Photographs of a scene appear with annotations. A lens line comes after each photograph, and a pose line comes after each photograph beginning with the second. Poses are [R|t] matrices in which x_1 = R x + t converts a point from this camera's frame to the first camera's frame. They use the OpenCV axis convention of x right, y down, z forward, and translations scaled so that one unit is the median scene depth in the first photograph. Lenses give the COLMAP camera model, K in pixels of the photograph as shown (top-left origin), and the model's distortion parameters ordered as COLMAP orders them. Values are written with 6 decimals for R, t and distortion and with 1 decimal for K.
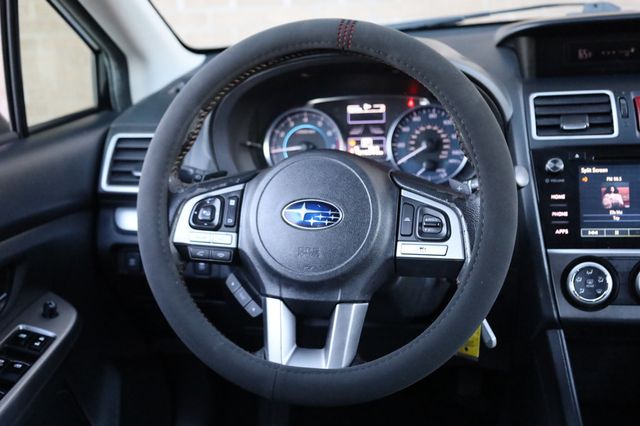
lens RADIAL K [[857.2, 0, 320.0], [0, 857.2, 213.0], [0, 0, 1]] dist [0.003181, 0.022760]
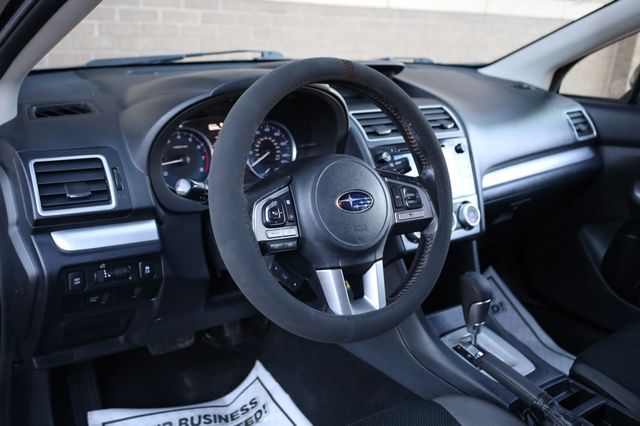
lens RADIAL K [[638.6, 0, 320.0], [0, 638.6, 213.0], [0, 0, 1]] dist [0.003706, 0.001480]
pose [[0.668018, -0.132053, 0.732335, -0.695786], [0.122201, 0.990235, 0.067089, -0.048786], [-0.734043, 0.044675, 0.677632, 0.311817]]
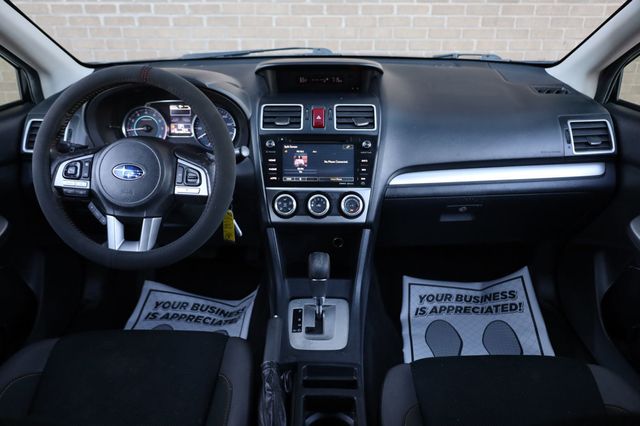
lens RADIAL K [[520.9, 0, 320.0], [0, 520.9, 213.0], [0, 0, 1]] dist [0.000471, -0.002542]
pose [[0.982559, -0.011727, 0.185583, 0.169595], [-0.011157, 0.992494, 0.121785, -0.046930], [-0.185618, -0.121732, 0.975052, -0.192358]]
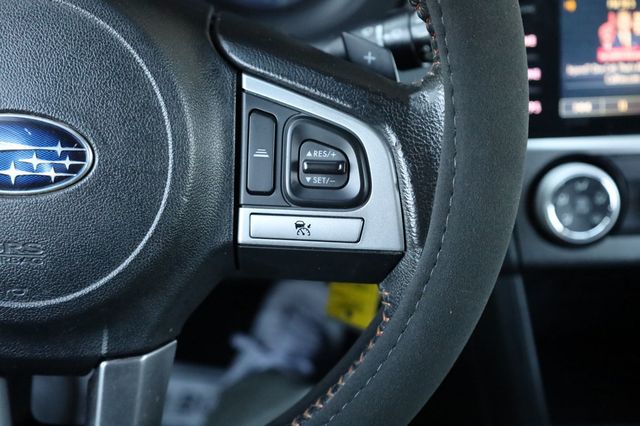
lens RADIAL K [[801.2, 0, 319.7], [0, 801.2, 203.0], [0, 0, 1]] dist [-0.004417, 0.003200]
pose [[0.972101, -0.080644, 0.220265, 0.038398], [0.015975, 0.959623, 0.280837, -0.066109], [-0.234019, -0.269483, 0.934138, 0.557746]]
